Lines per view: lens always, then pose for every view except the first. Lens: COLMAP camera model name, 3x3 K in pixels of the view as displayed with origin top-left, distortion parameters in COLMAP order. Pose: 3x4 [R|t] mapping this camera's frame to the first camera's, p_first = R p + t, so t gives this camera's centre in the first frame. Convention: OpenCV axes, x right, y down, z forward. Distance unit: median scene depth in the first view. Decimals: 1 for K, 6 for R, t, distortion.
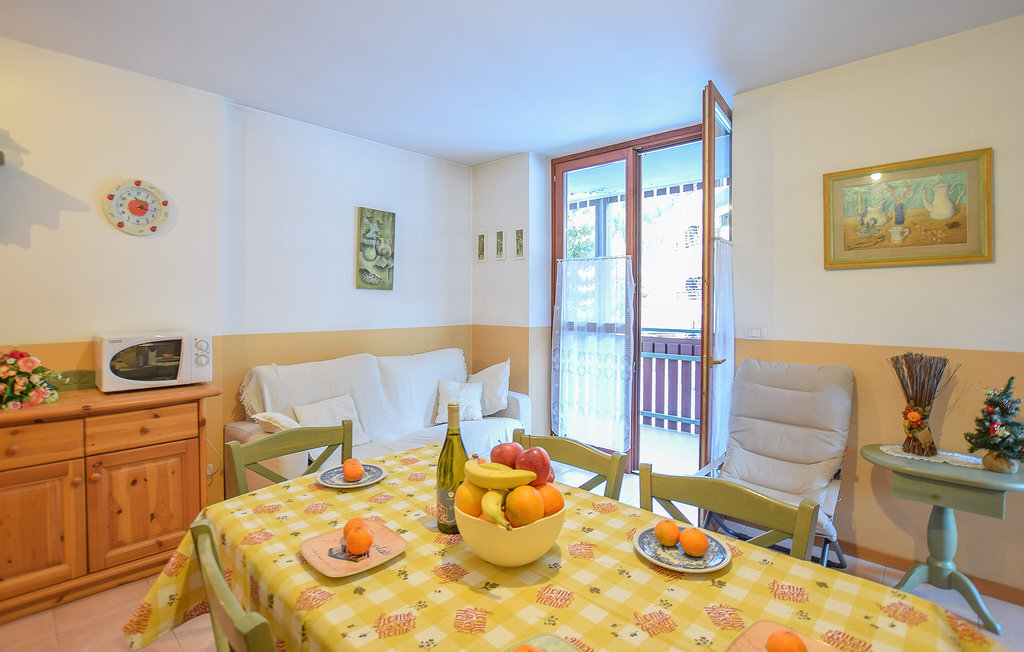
lens RADIAL K [[481.4, 0, 509.0], [0, 481.4, 306.8], [0, 0, 1]] dist [-0.023037, -0.000393]
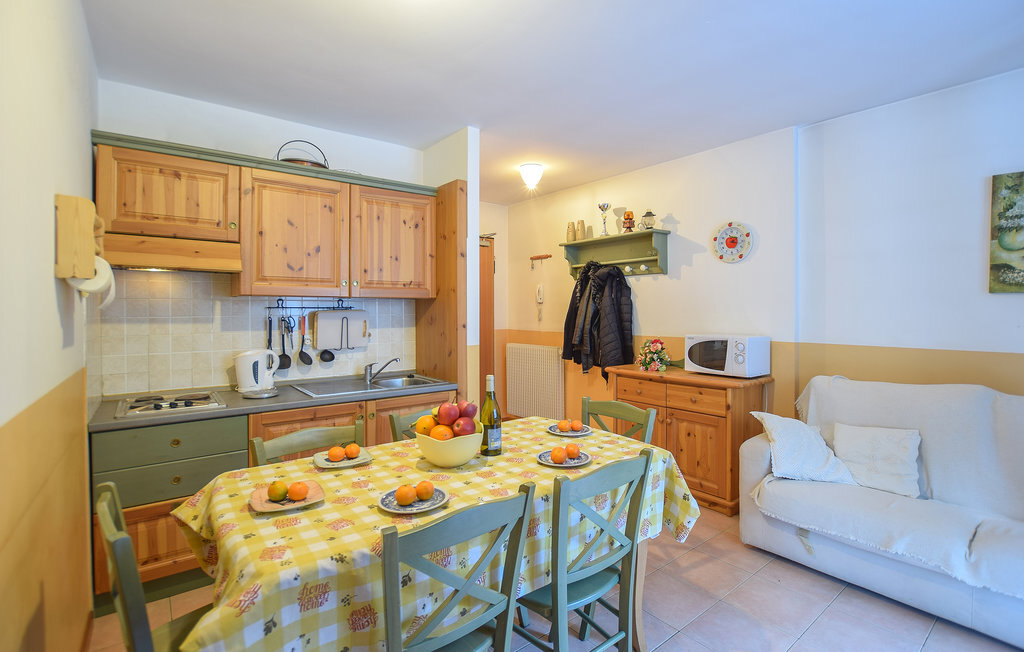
lens RADIAL K [[470.1, 0, 509.7], [0, 470.1, 312.0], [0, 0, 1]] dist [-0.026971, 0.000281]
pose [[-0.152238, 0.000991, -0.988343, 0.645777], [-0.009639, 0.999950, 0.002487, -0.007464], [0.988297, 0.009905, -0.152221, 0.588431]]
